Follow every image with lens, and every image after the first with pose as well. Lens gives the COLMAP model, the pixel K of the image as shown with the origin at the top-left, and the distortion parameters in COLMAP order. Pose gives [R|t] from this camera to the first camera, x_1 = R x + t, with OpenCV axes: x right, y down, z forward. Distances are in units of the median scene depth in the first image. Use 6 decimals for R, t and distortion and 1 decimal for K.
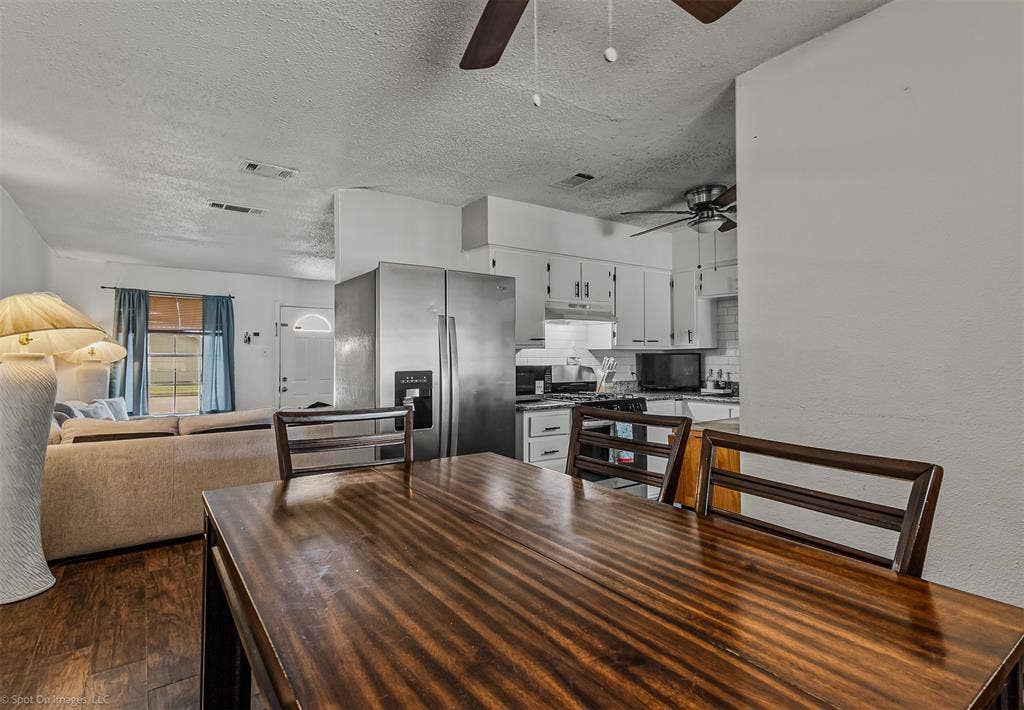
lens RADIAL K [[500.9, 0, 490.4], [0, 500.9, 354.8], [0, 0, 1]] dist [0.015334, -0.000273]
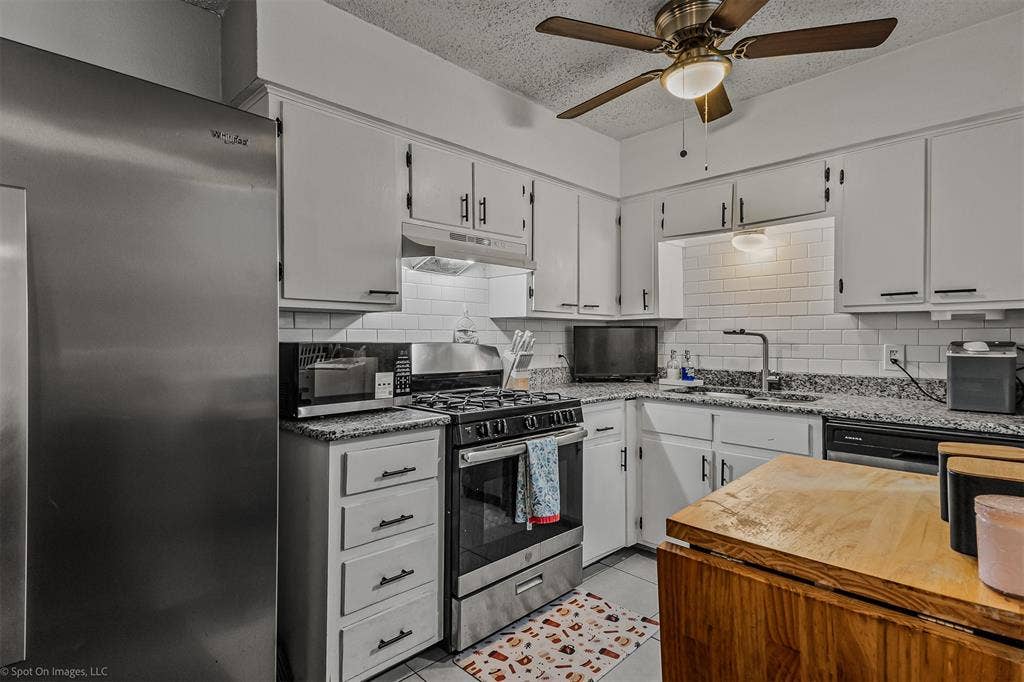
lens RADIAL K [[511.4, 0, 514.4], [0, 511.4, 339.9], [0, 0, 1]] dist [0.030928, 0.000371]
pose [[0.983532, 0.002860, 0.180712, 0.119764], [-0.004345, 0.999960, 0.007823, 0.012185], [-0.180682, -0.008479, 0.983505, 0.409372]]
